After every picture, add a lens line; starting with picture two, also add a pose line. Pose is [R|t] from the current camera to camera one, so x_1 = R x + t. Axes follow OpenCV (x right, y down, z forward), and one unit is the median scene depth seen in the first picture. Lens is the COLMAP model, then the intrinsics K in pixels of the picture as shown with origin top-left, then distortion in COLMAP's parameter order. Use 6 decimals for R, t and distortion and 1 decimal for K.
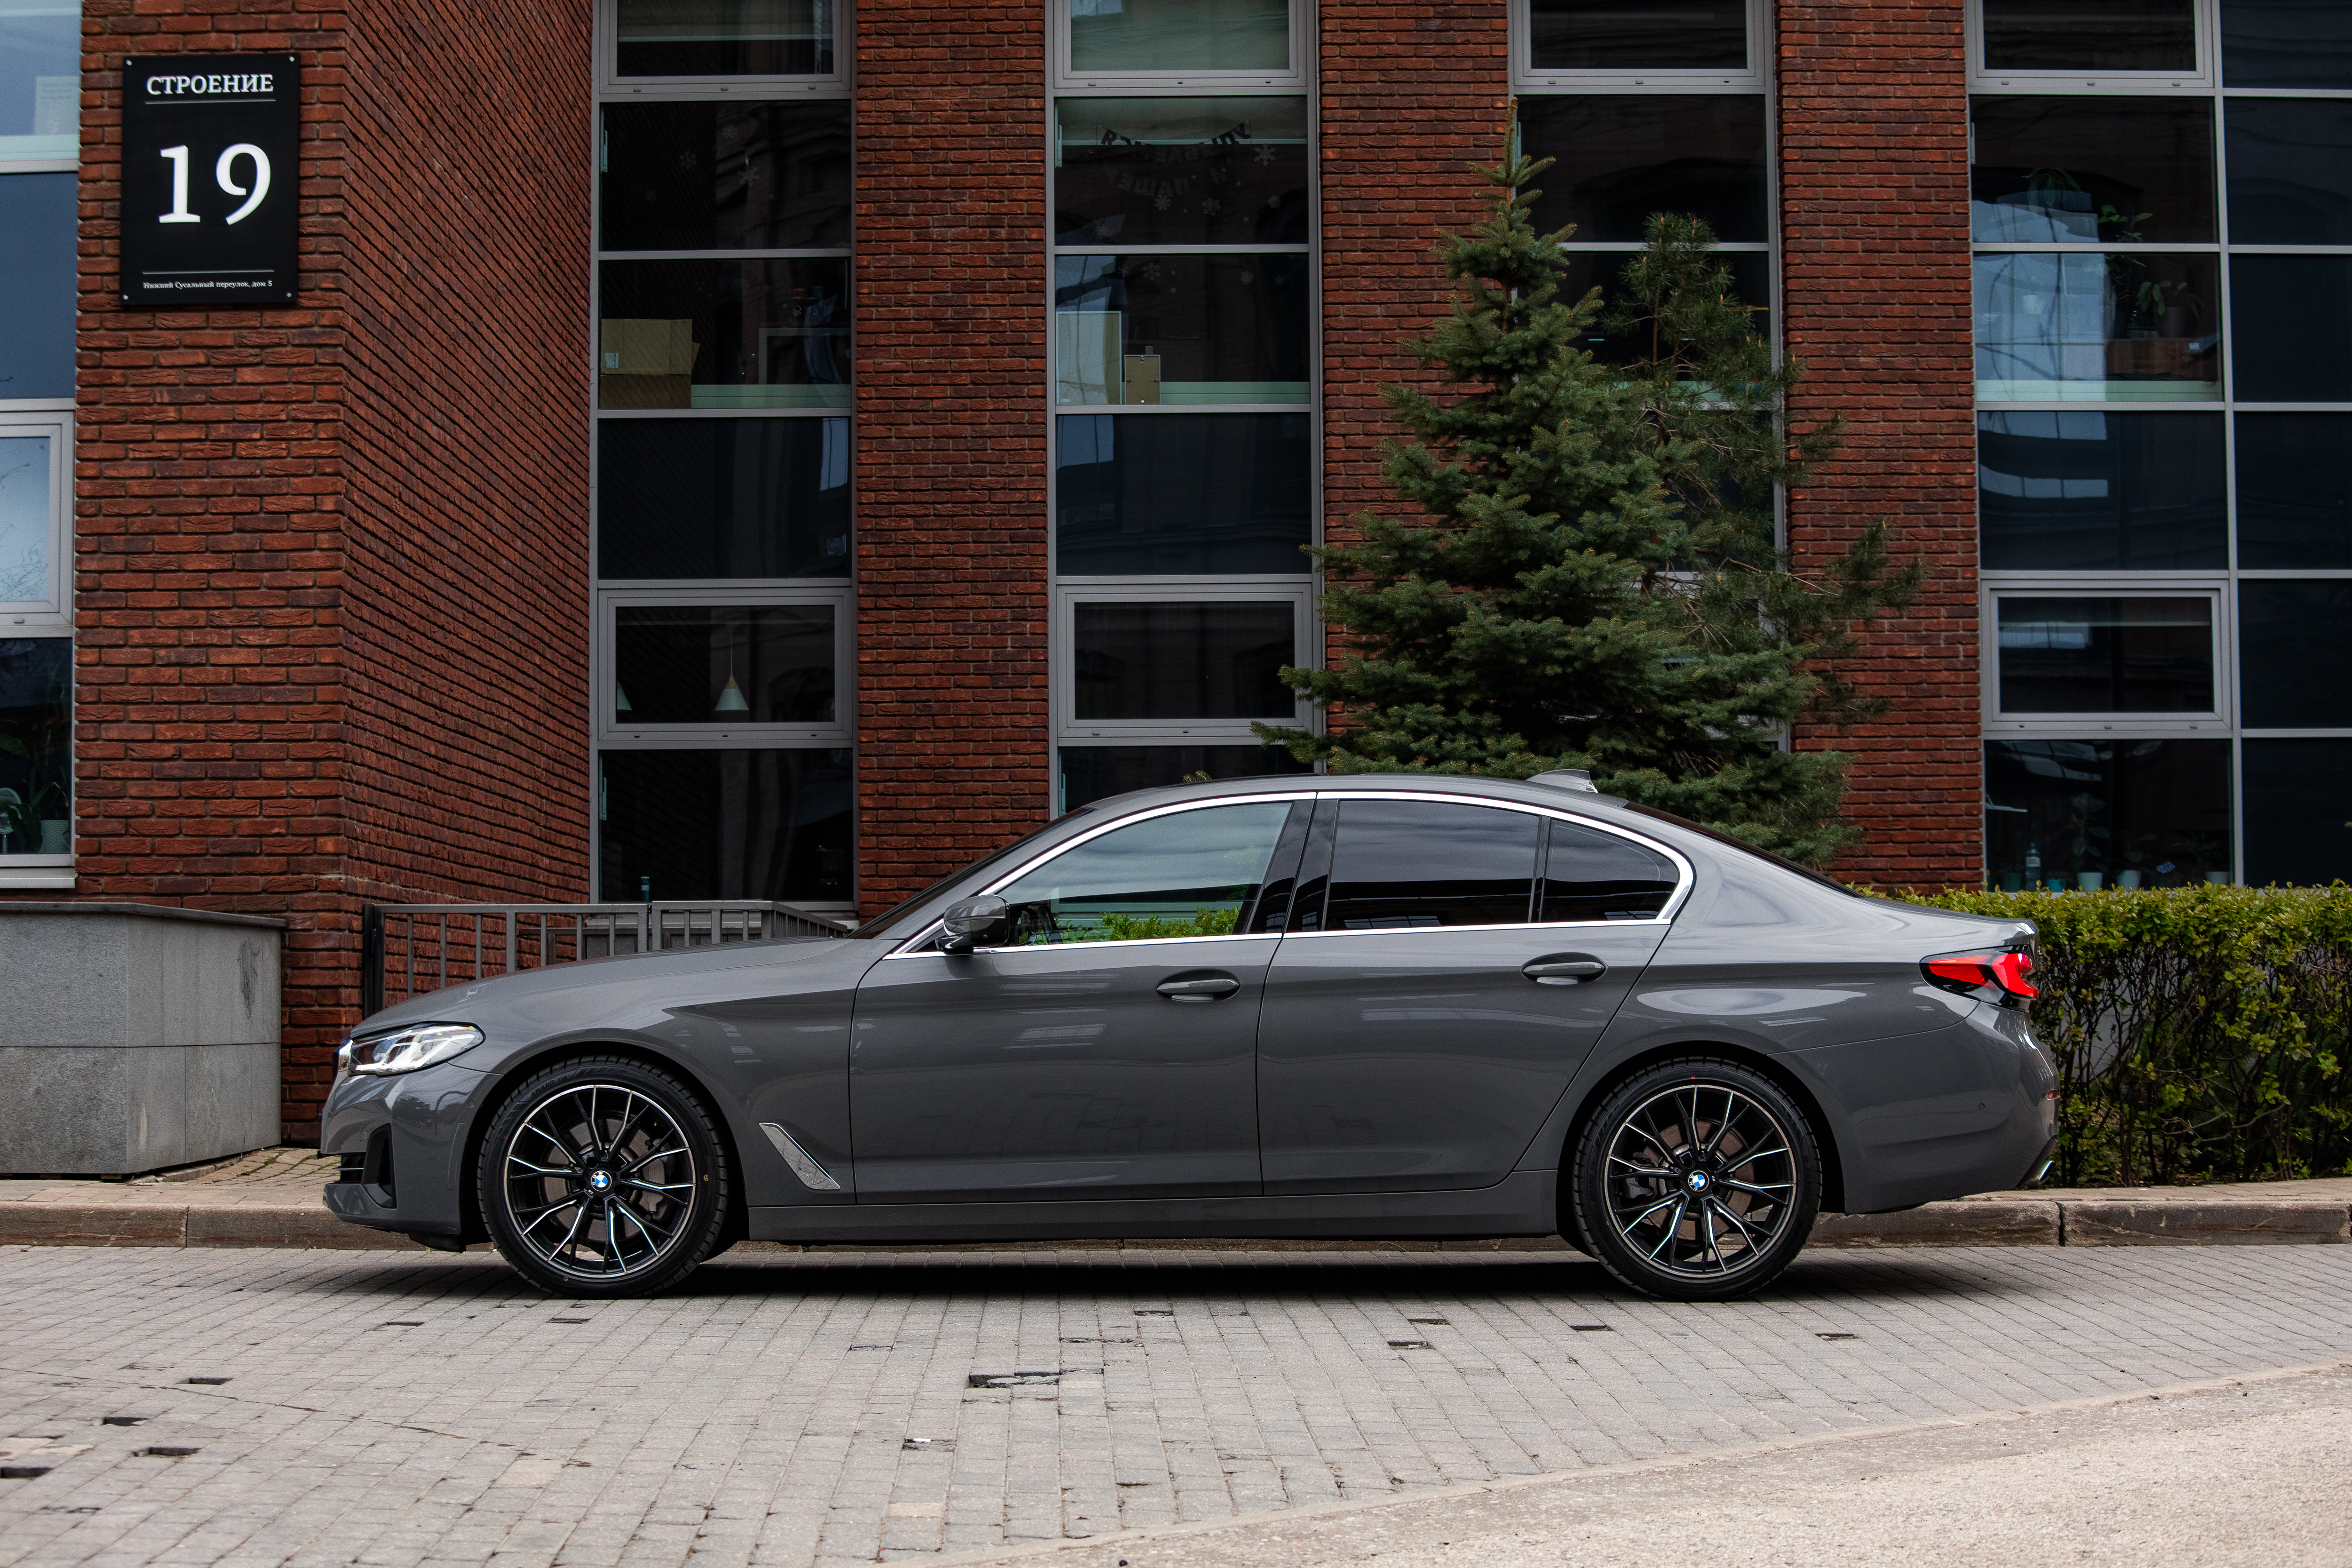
lens RADIAL K [[5079.0, 0, 1176.0], [0, 5079.0, 784.0], [0, 0, 1]] dist [-0.232576, -0.293805]
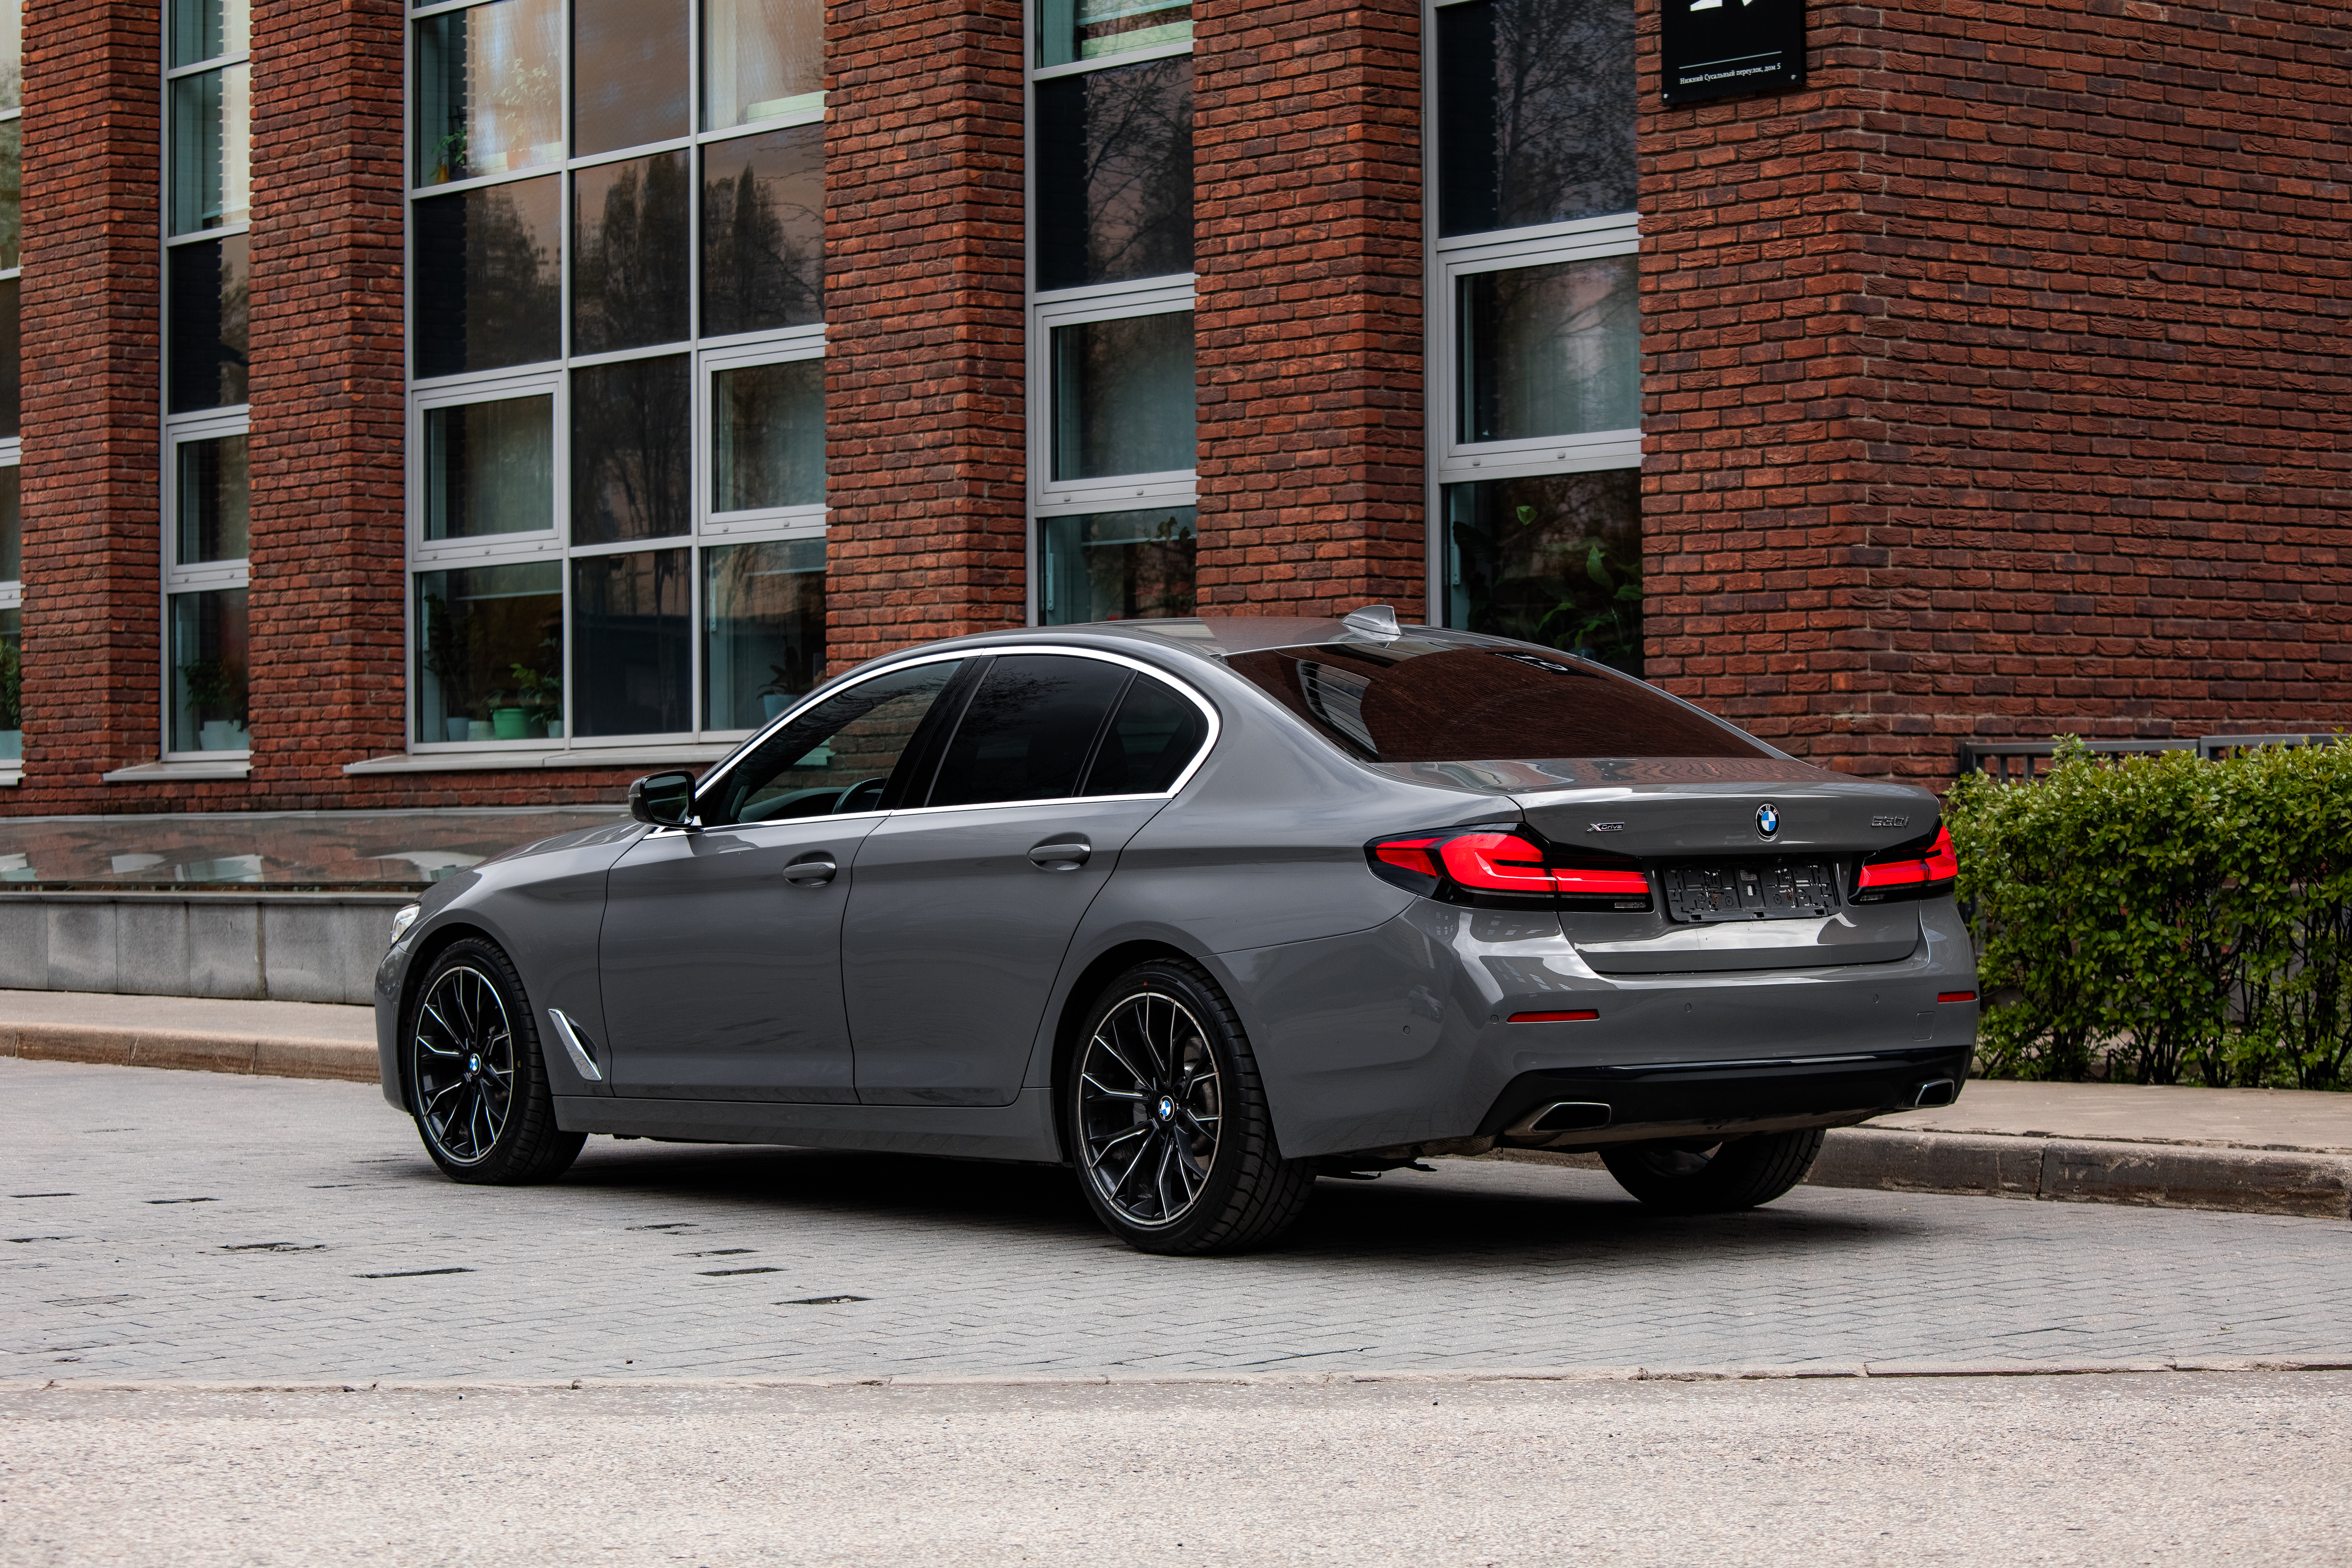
lens RADIAL K [[5663.9, 0, 1176.0], [0, 5663.9, 784.0], [0, 0, 1]] dist [-0.161830, 0.204105]
pose [[0.617305, -0.004791, -0.786710, 0.555525], [0.038854, 0.998947, 0.024404, 0.001072], [0.785764, -0.045631, 0.616841, 0.278490]]
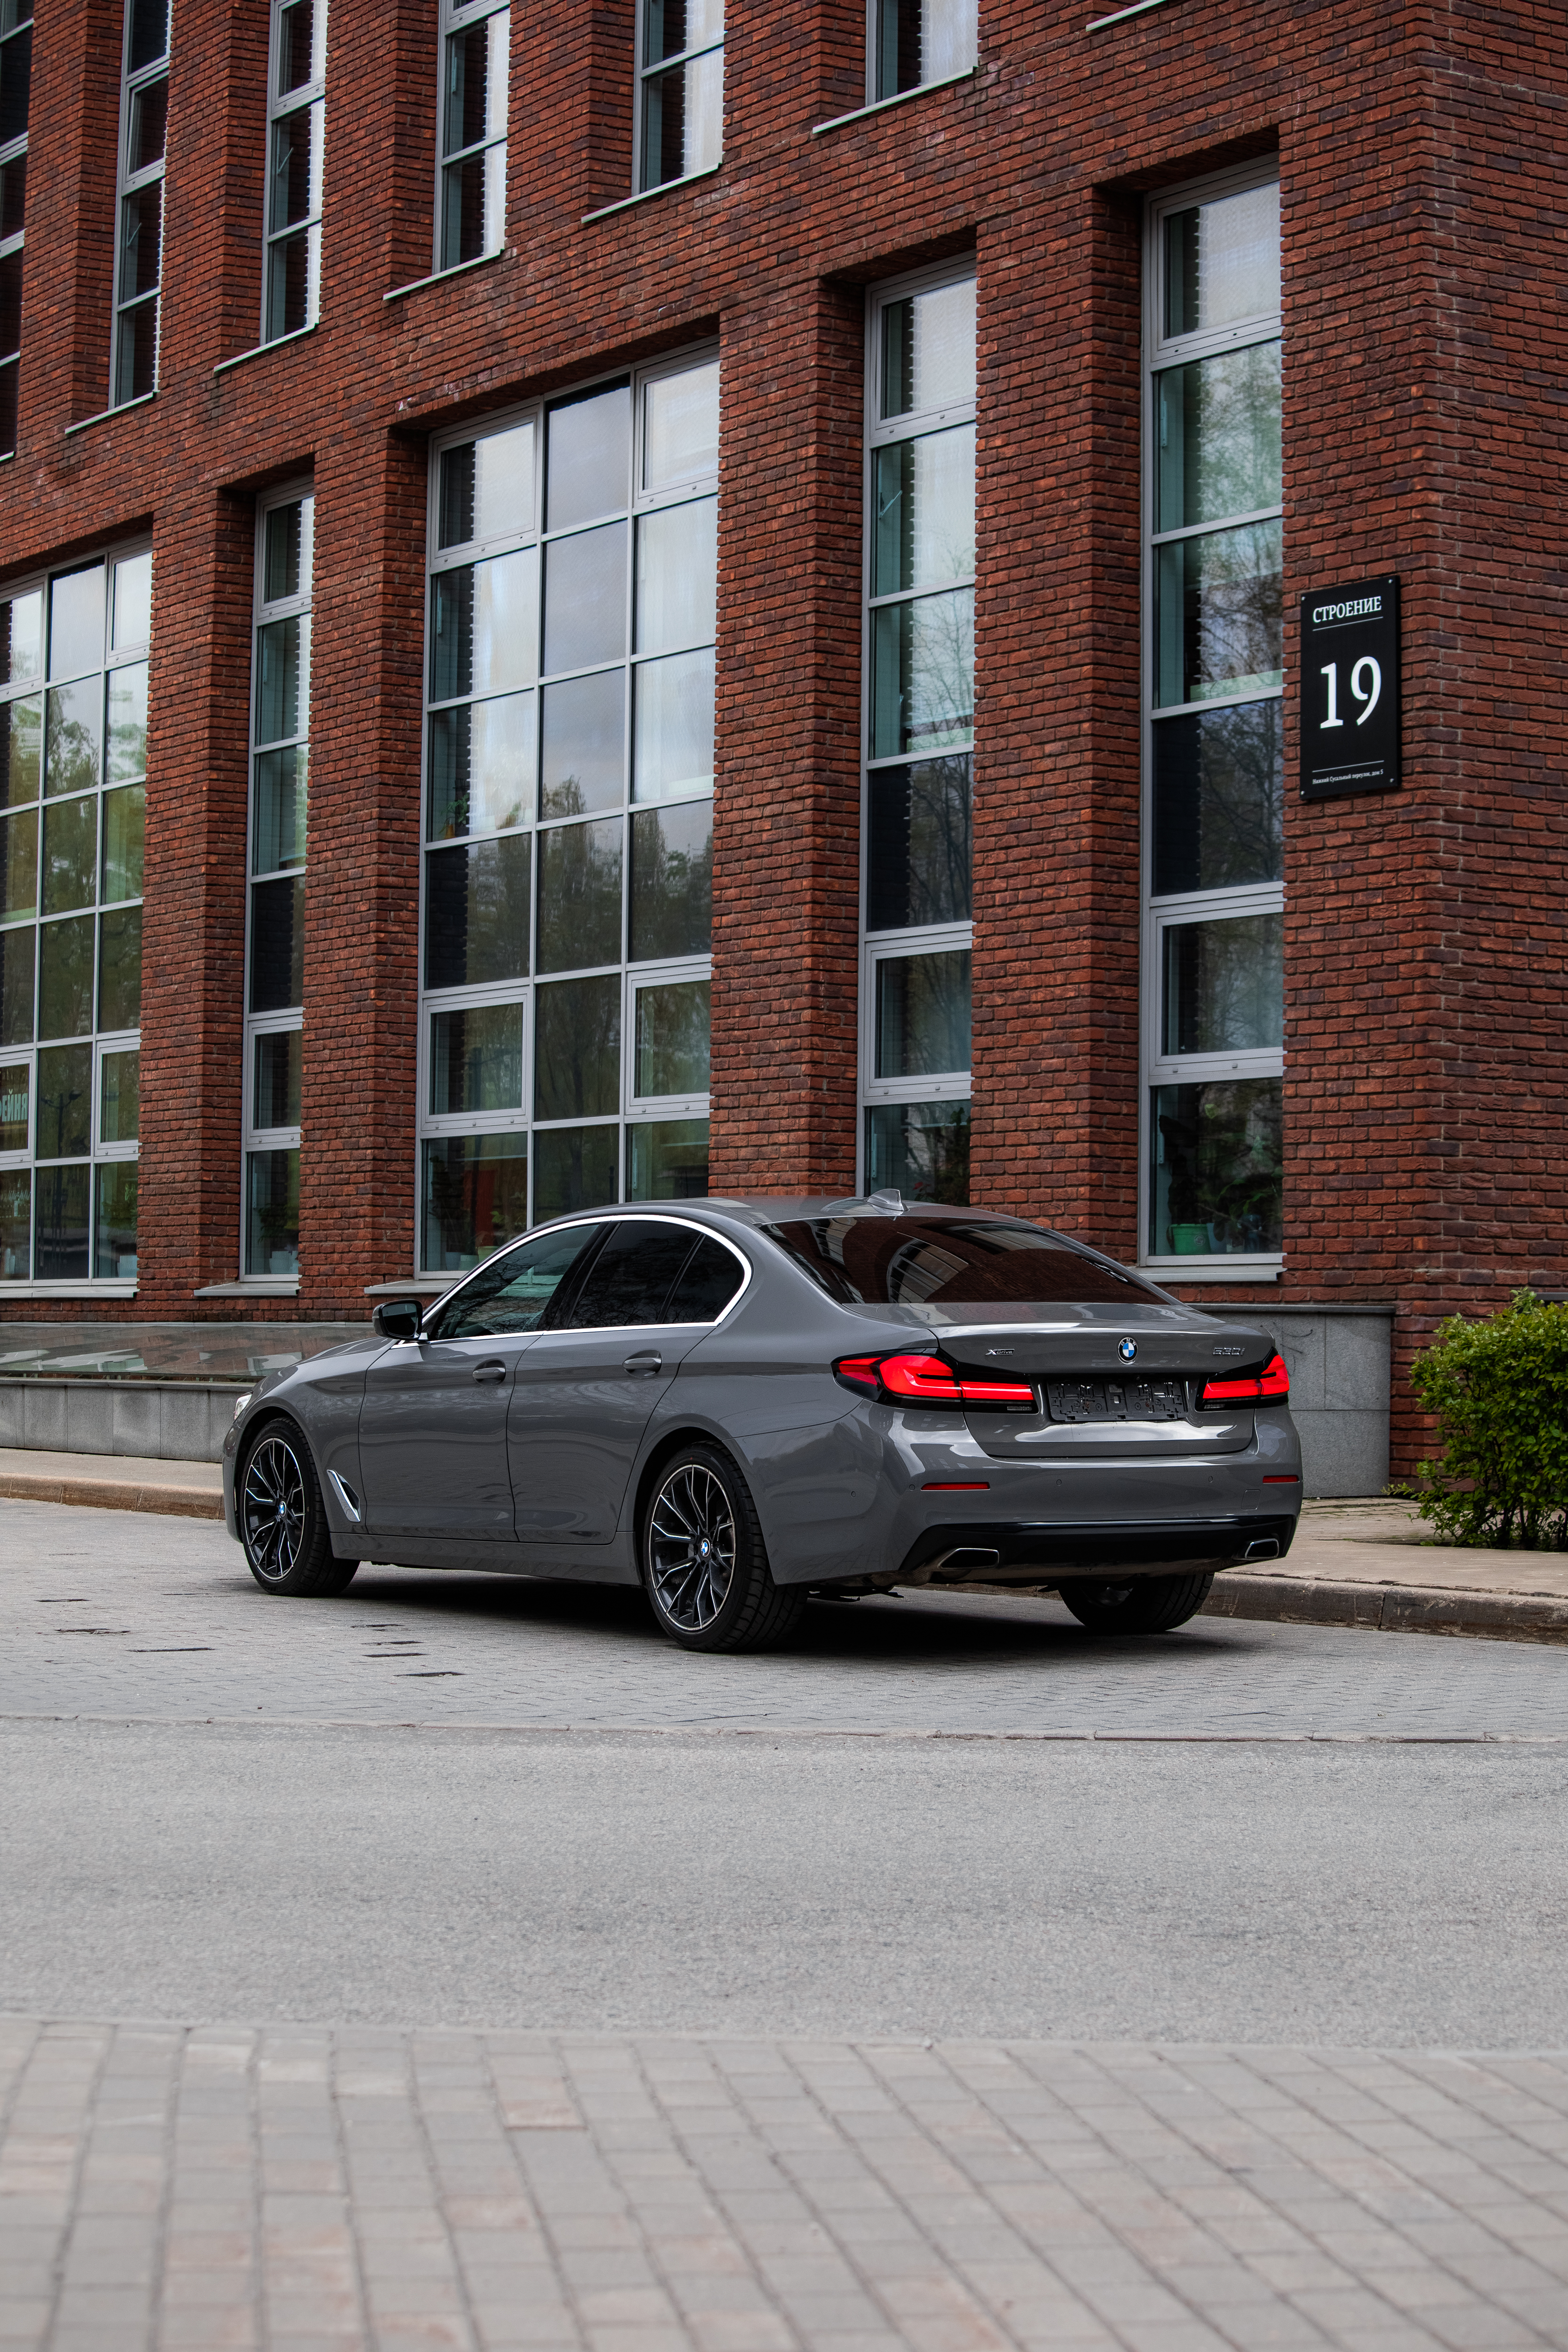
lens RADIAL K [[4764.5, 0, 725.0], [0, 4764.5, 1183.1], [0, 0, 1]] dist [-0.309778, -0.005717]
pose [[0.523599, -0.017043, -0.851794, 0.689724], [0.024249, 0.999693, -0.005096, -0.000412], [0.851619, -0.017987, 0.523852, 0.280432]]
